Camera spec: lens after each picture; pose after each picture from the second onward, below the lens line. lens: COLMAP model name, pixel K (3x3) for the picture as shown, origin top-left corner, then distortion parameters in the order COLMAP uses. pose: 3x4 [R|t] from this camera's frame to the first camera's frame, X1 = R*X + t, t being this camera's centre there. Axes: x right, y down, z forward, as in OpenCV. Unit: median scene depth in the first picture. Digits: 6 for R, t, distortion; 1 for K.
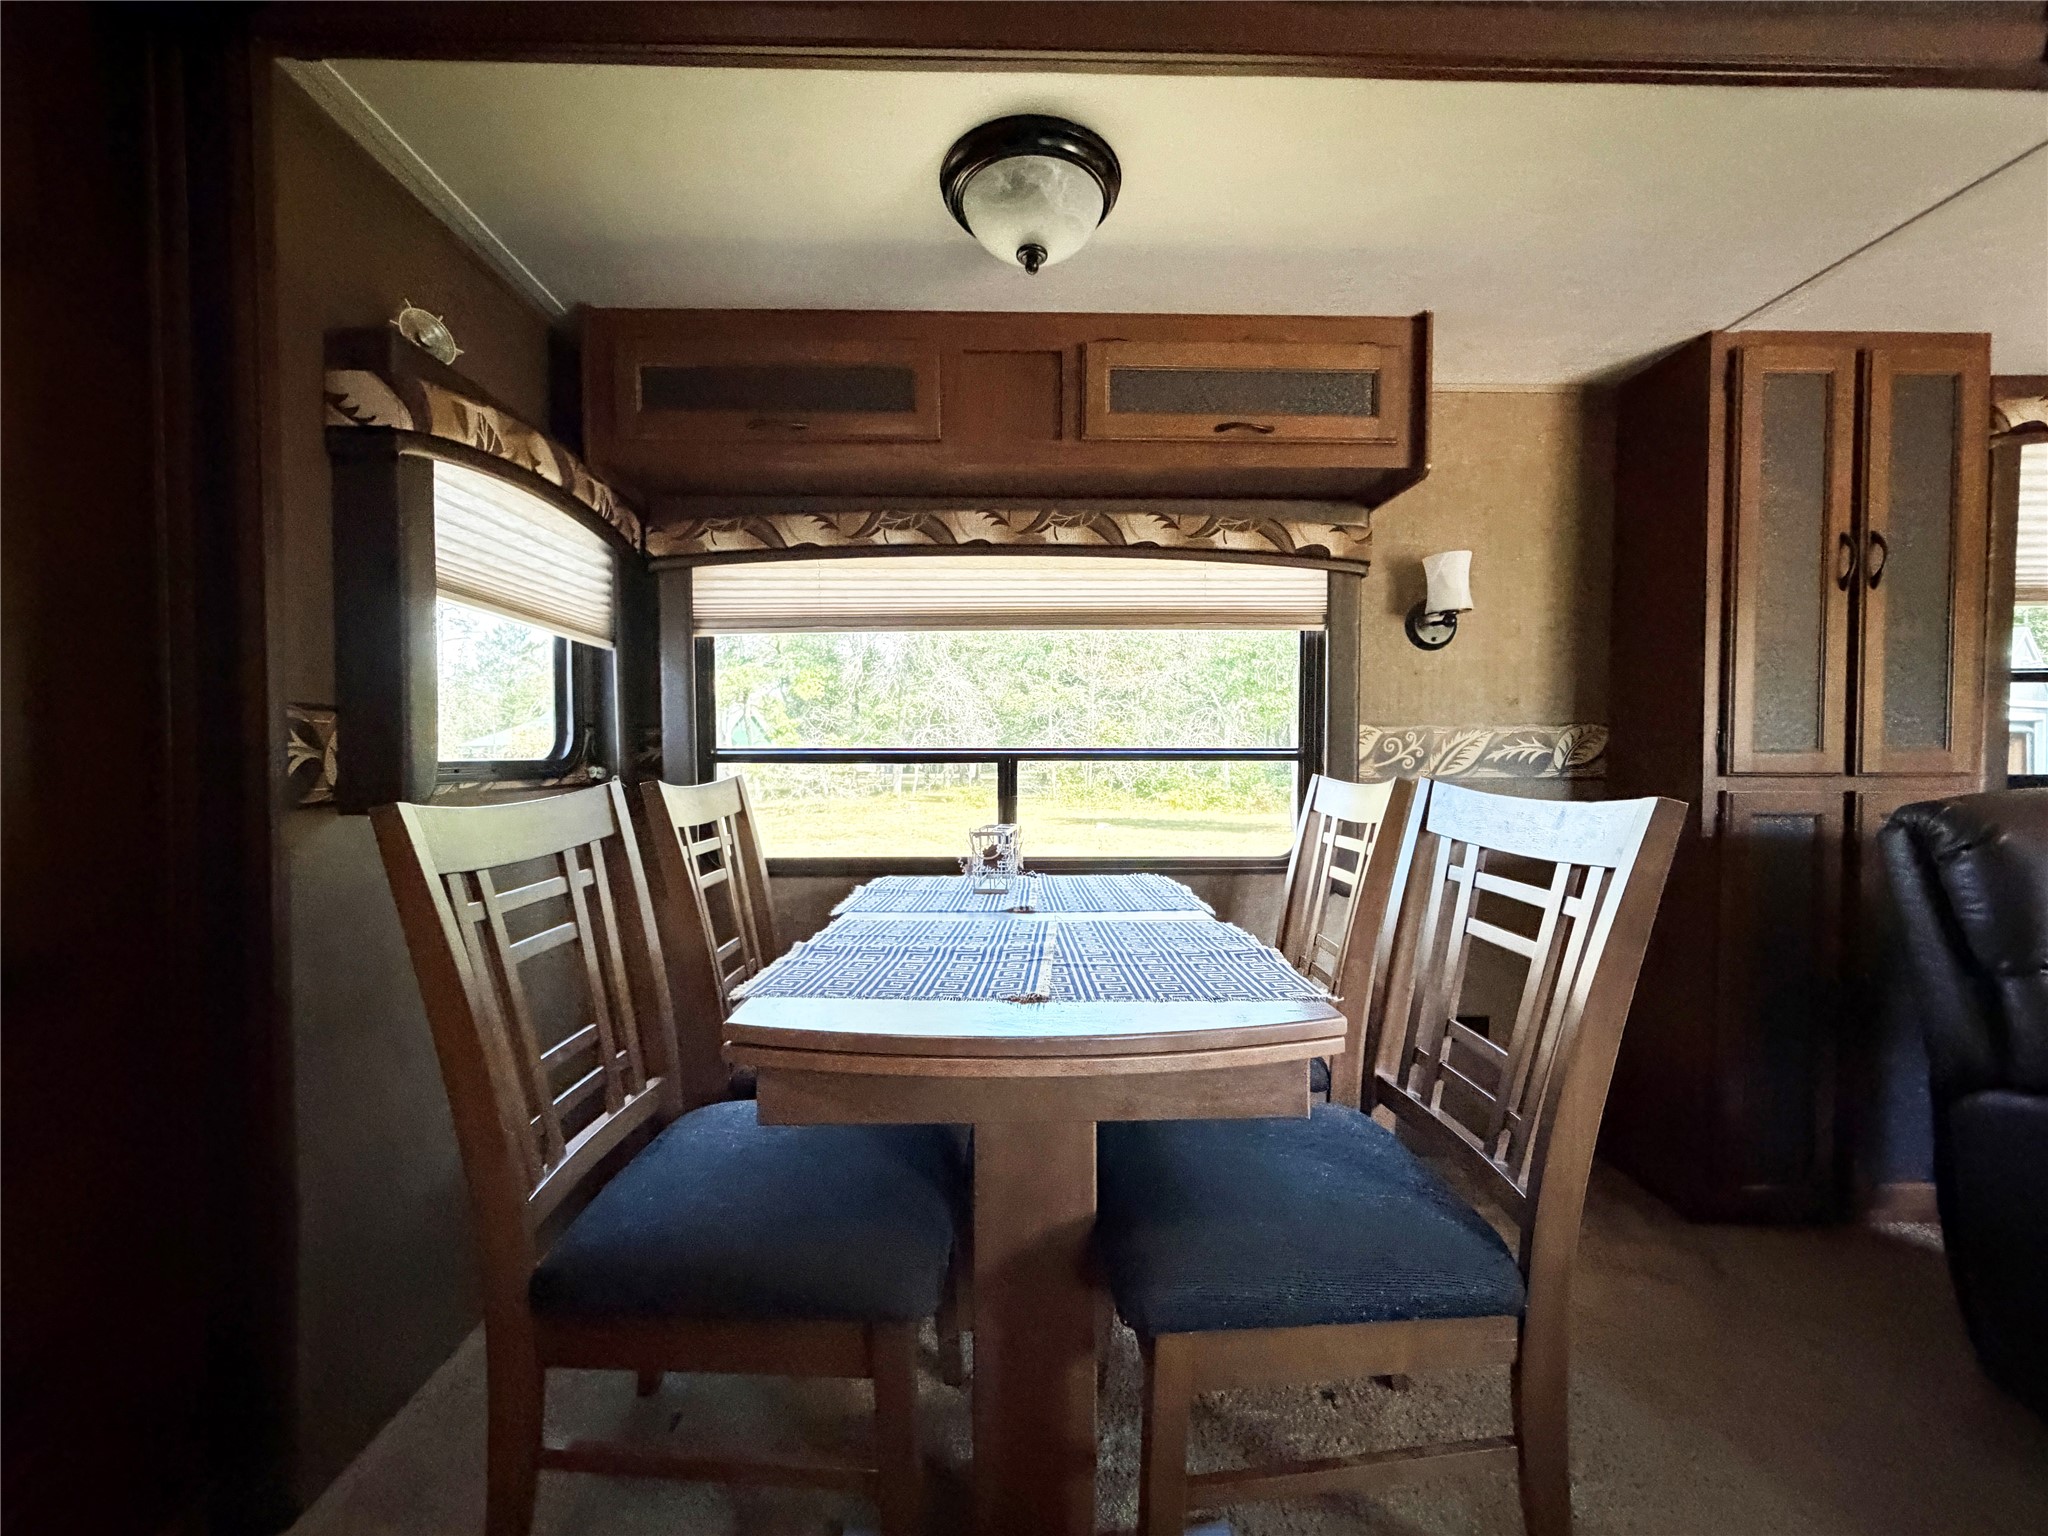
lens RADIAL K [[818.0, 0, 1019.1], [0, 818.0, 768.2], [0, 0, 1]] dist [0.000132, 0.000559]
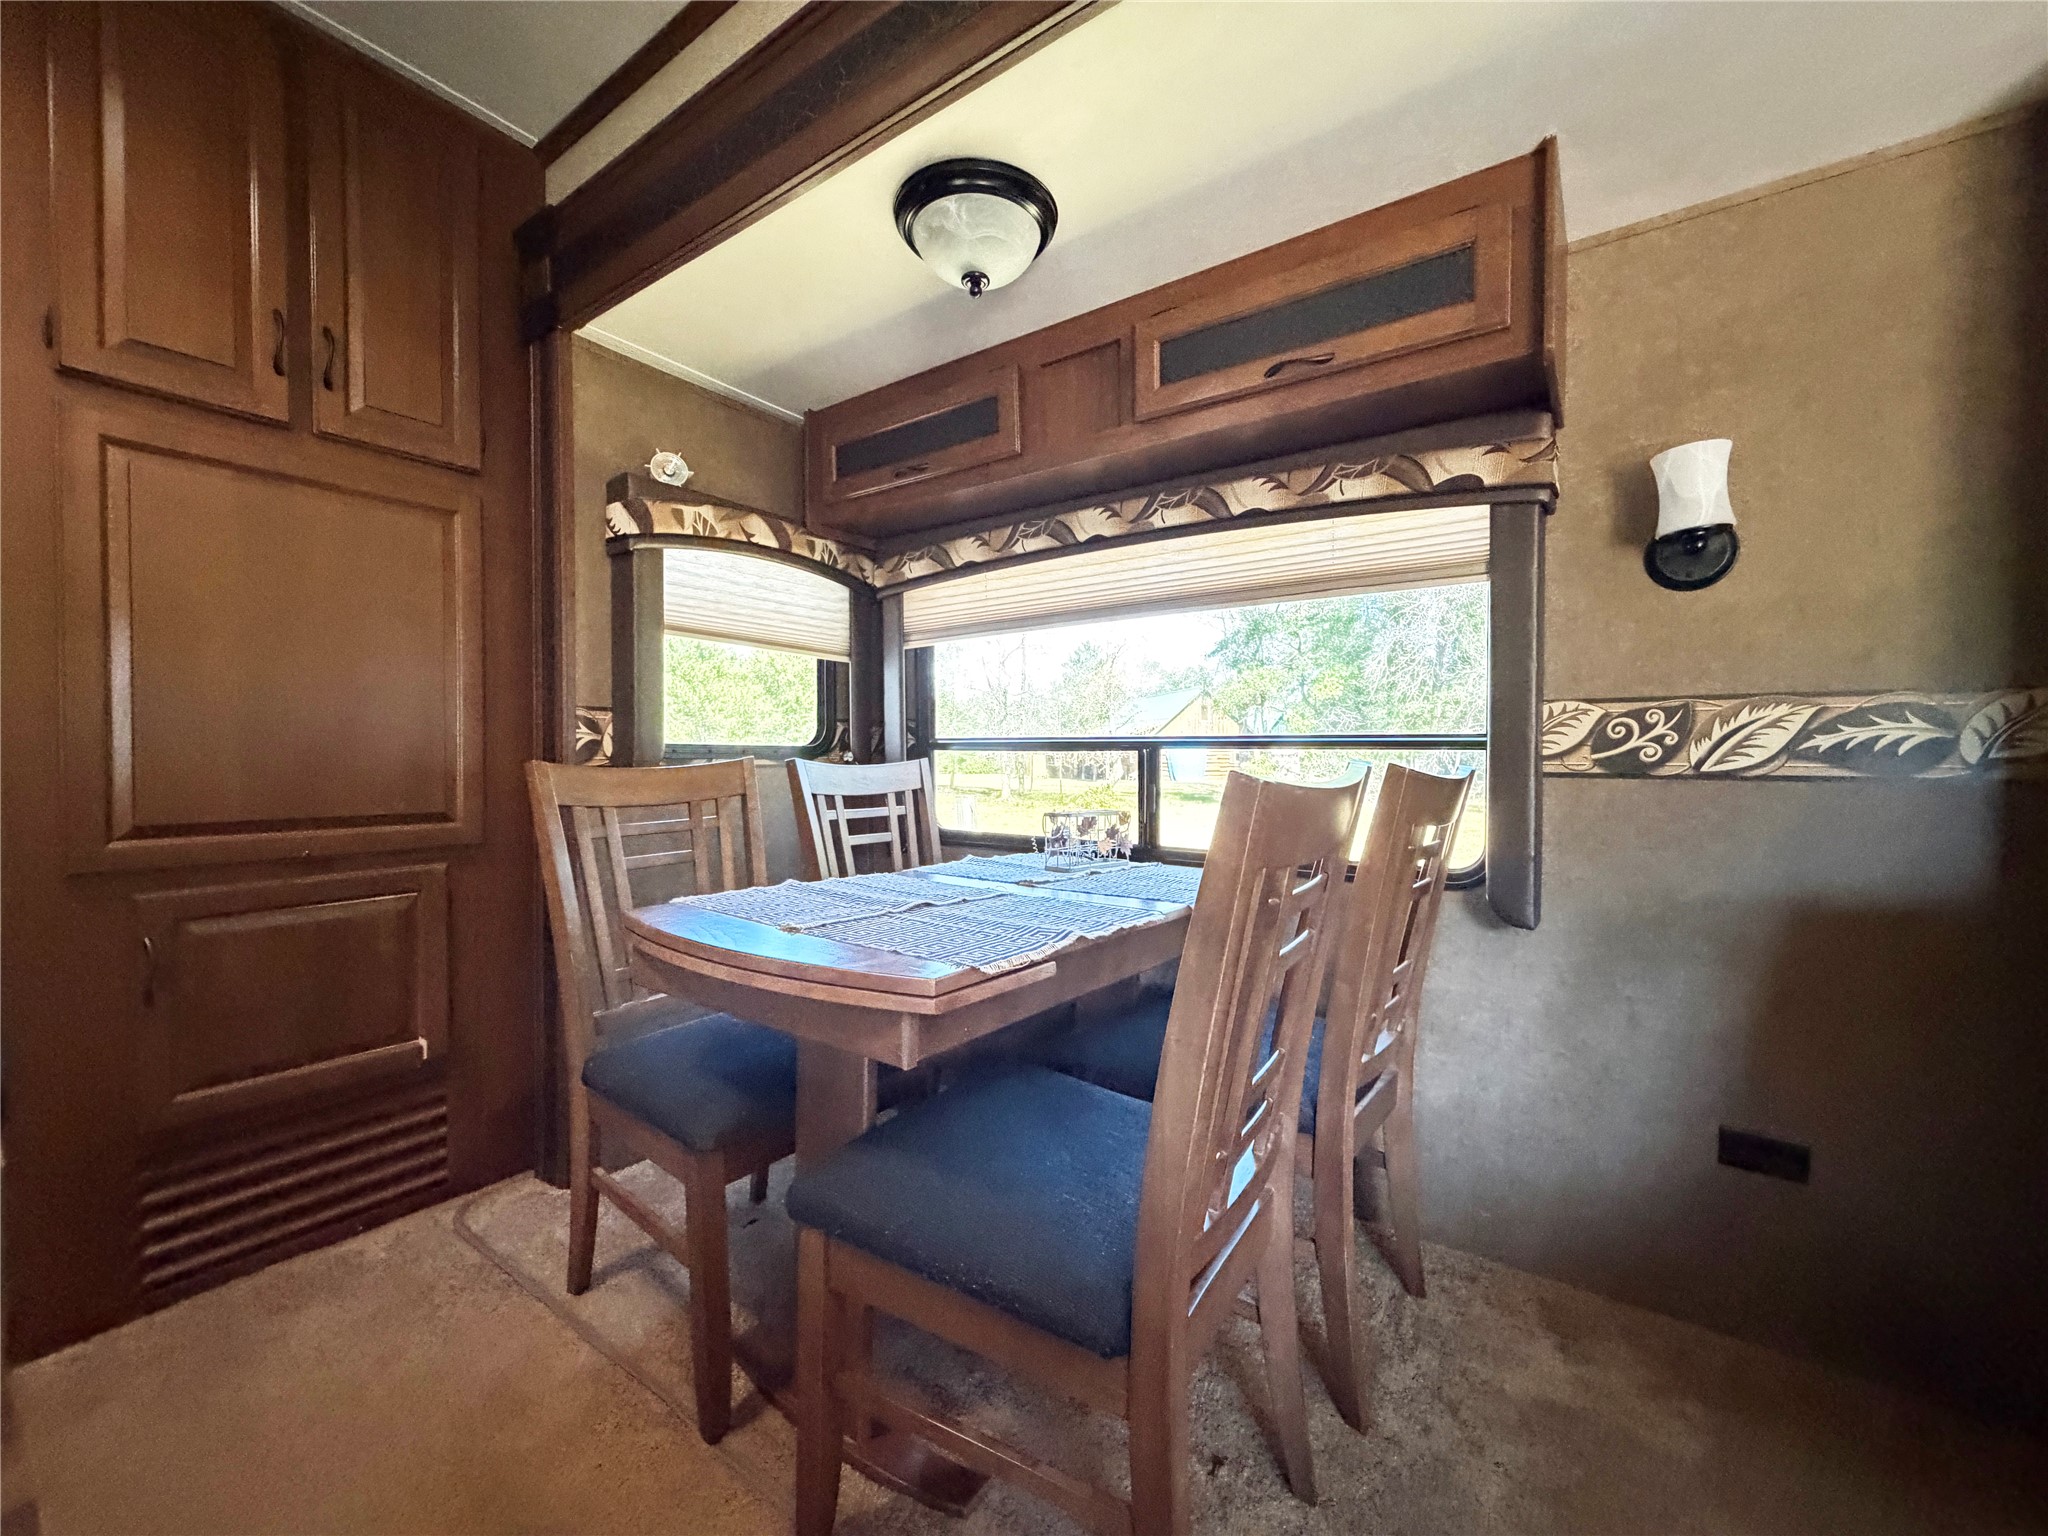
lens RADIAL K [[818.0, 0, 1017.6], [0, 818.0, 765.9], [0, 0, 1]] dist [0.000132, 0.000559]
pose [[0.796818, 0.015042, -0.604033, 0.504677], [-0.018792, 0.999823, 0.000108, 0.016081], [0.603927, 0.011265, 0.796960, 0.113464]]
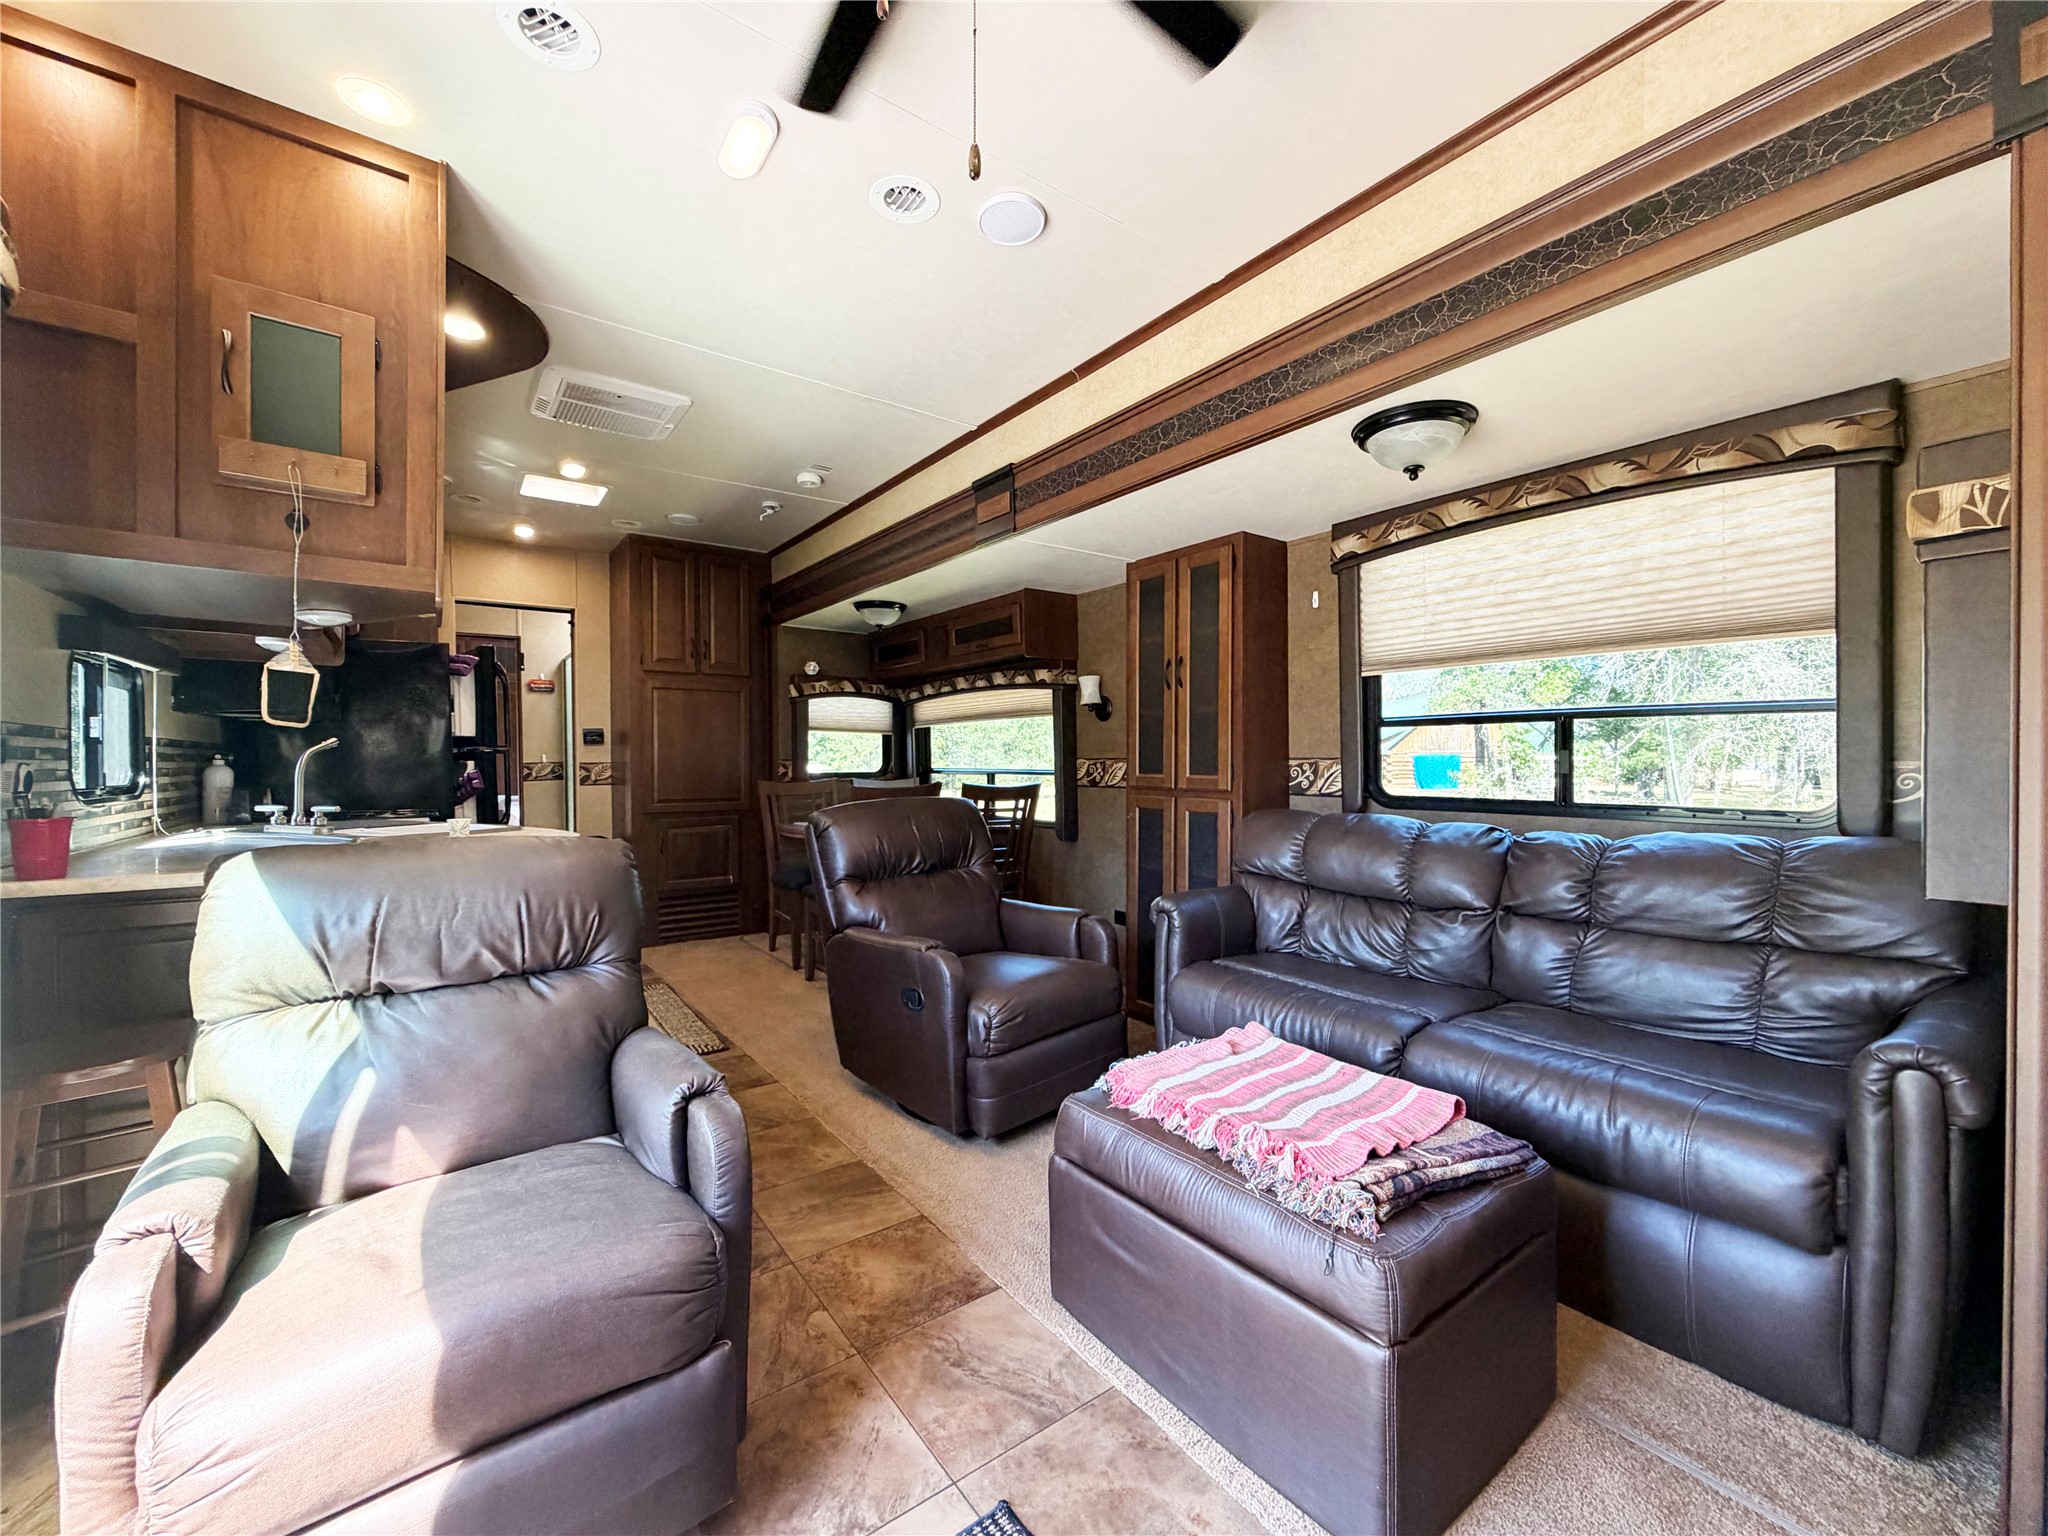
lens RADIAL K [[818.0, 0, 1012.7], [0, 818.0, 761.1], [0, 0, 1]] dist [0.000132, 0.000559]
pose [[0.568730, 0.001147, -0.822523, 2.153256], [-0.016035, 0.999824, -0.009692, -0.027685], [0.822368, 0.018701, 0.568649, -0.326098]]
